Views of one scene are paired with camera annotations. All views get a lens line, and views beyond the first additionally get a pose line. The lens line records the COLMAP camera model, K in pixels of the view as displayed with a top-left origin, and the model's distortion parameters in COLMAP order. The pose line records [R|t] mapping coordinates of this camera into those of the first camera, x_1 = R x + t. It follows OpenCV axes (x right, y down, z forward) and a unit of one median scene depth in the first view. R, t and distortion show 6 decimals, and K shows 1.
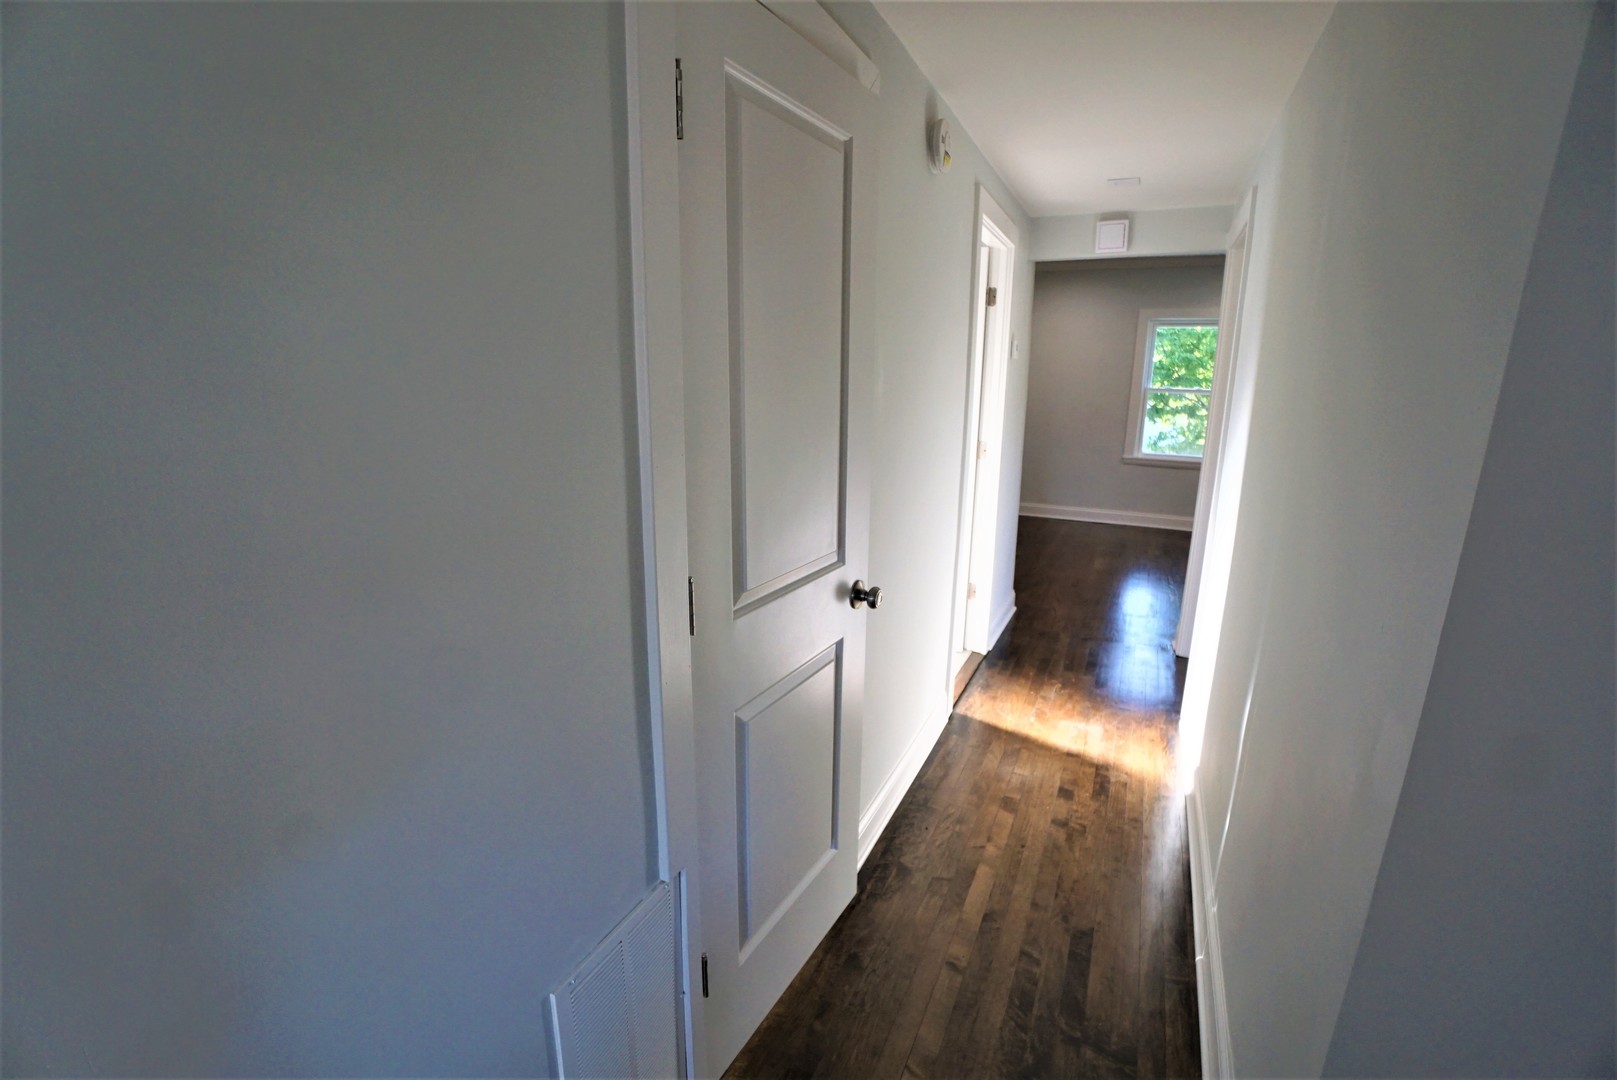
lens RADIAL K [[712.7, 0, 793.3], [0, 712.7, 543.0], [0, 0, 1]] dist [-0.063476, 0.022675]
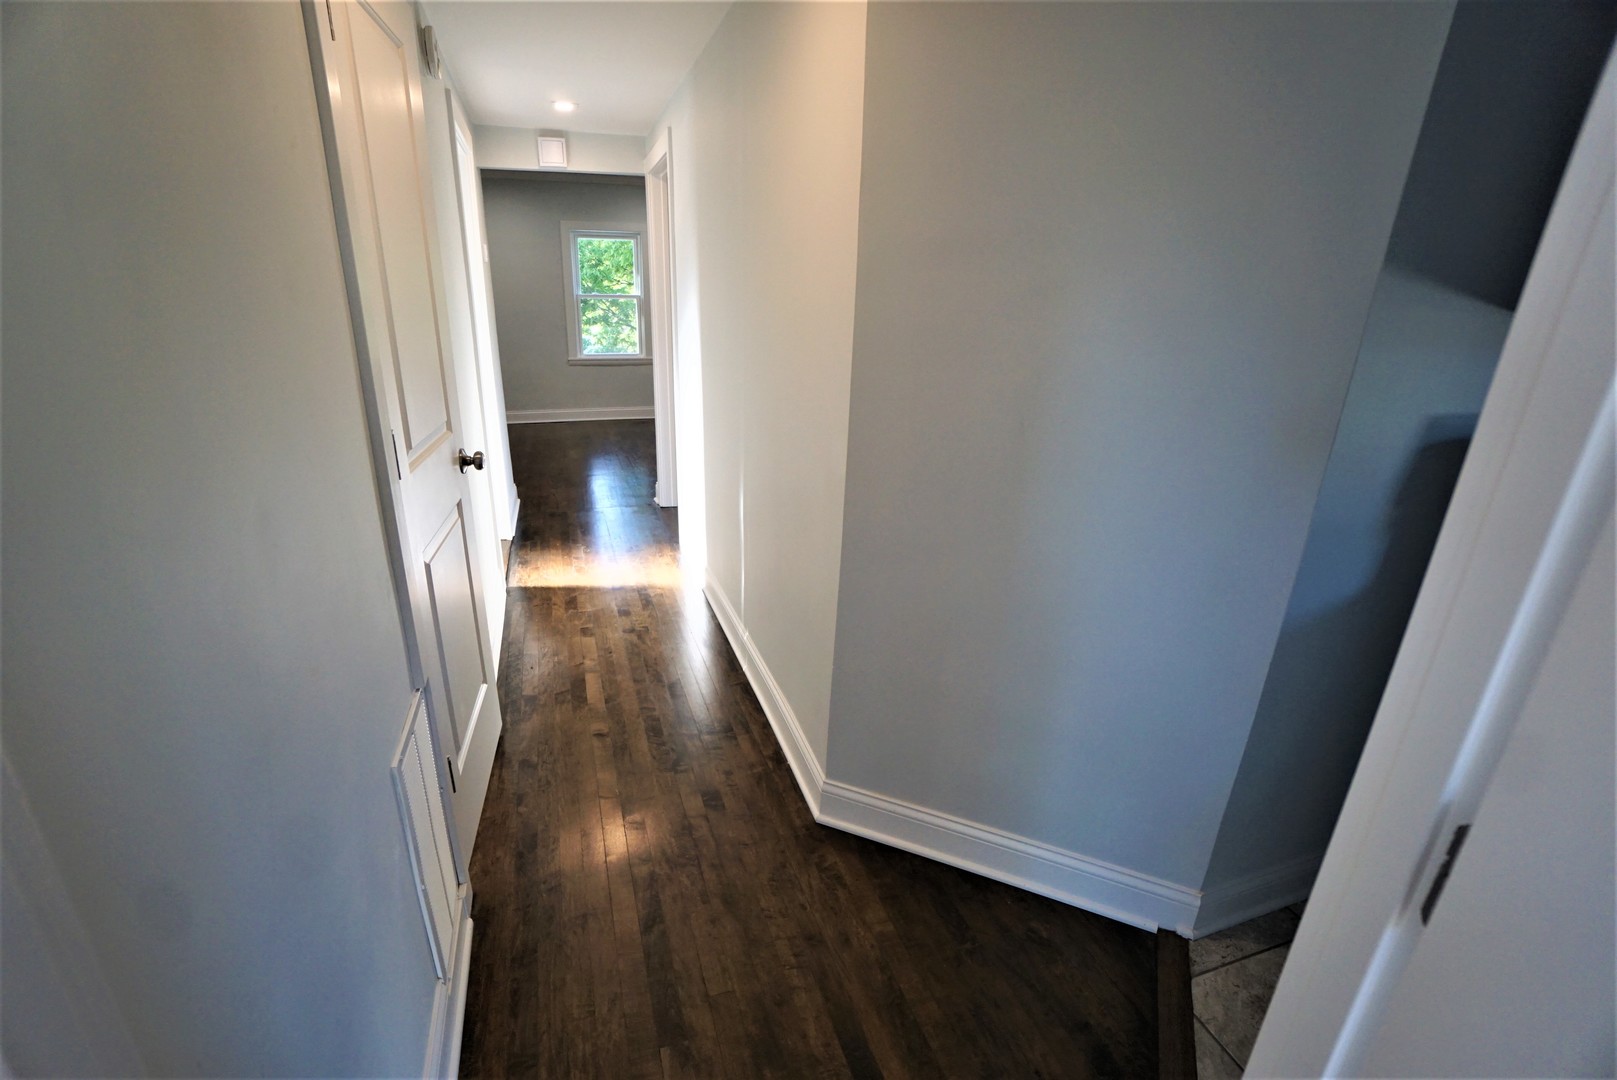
lens RADIAL K [[712.7, 0, 793.3], [0, 712.7, 543.0], [0, 0, 1]] dist [-0.063476, 0.022675]
pose [[0.712812, -0.225883, 0.663985, -0.206777], [0.149344, 0.973889, 0.170985, 0.056693], [-0.685270, -0.022718, 0.727934, -0.135956]]
